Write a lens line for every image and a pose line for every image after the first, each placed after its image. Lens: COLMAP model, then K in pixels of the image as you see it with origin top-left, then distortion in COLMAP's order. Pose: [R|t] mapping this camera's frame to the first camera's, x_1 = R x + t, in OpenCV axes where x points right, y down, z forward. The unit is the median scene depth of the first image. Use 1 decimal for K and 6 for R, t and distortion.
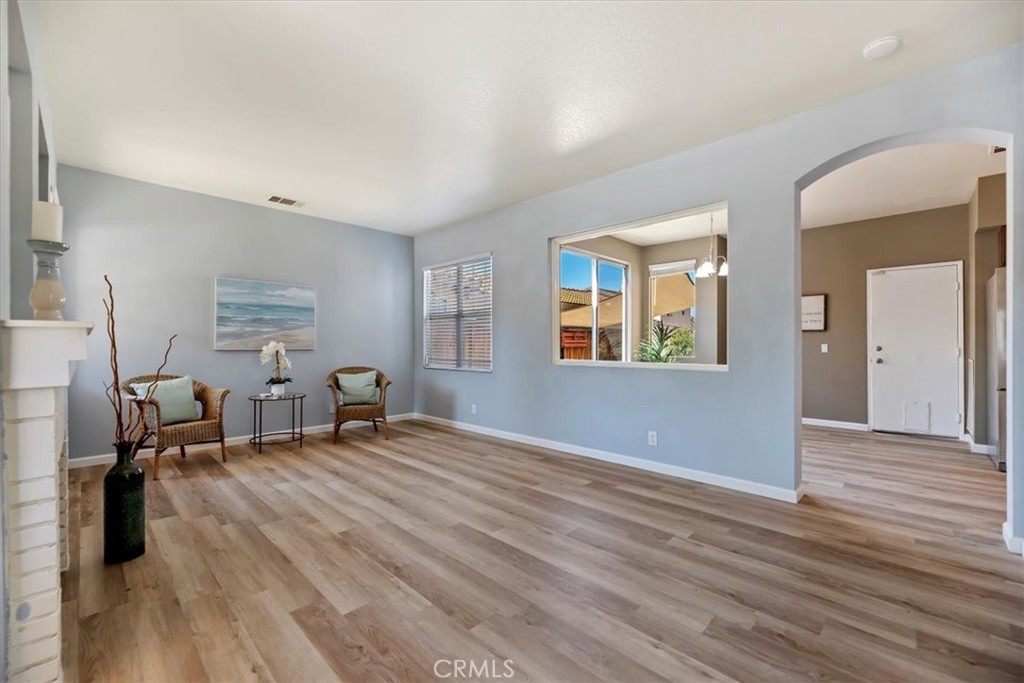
lens RADIAL K [[423.2, 0, 509.9], [0, 423.2, 346.5], [0, 0, 1]] dist [-0.000318, -0.000707]
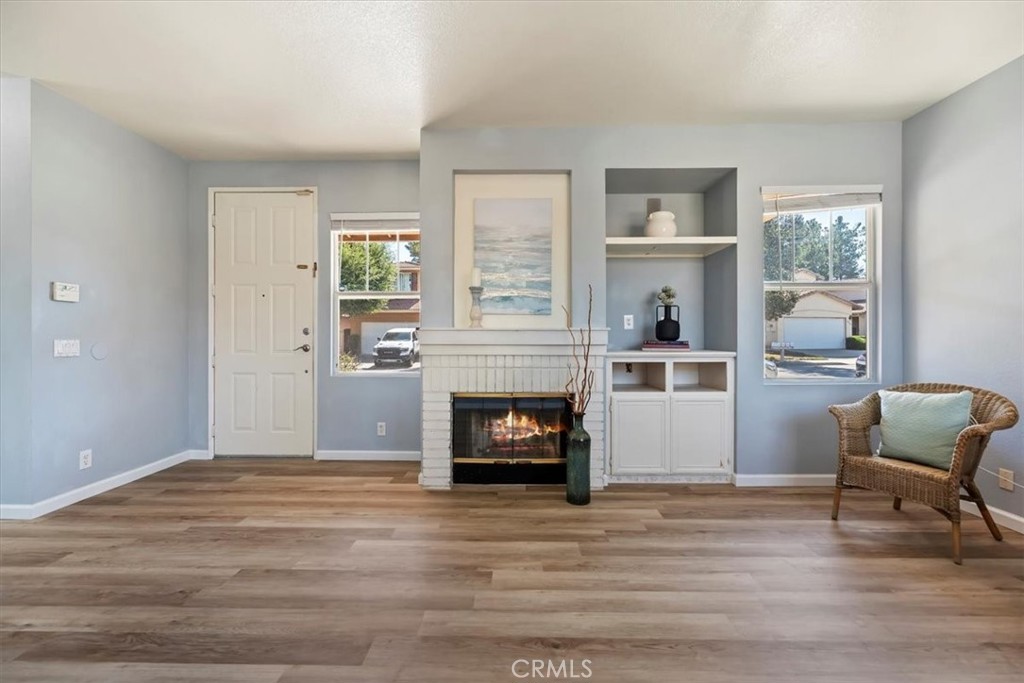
lens RADIAL K [[423.2, 0, 509.0], [0, 423.2, 339.5], [0, 0, 1]] dist [-0.000318, -0.000707]
pose [[-0.718925, 0.002512, -0.695083, 0.136570], [-0.001441, 0.999986, 0.005105, -0.007567], [0.695086, 0.004672, -0.718911, 1.663250]]
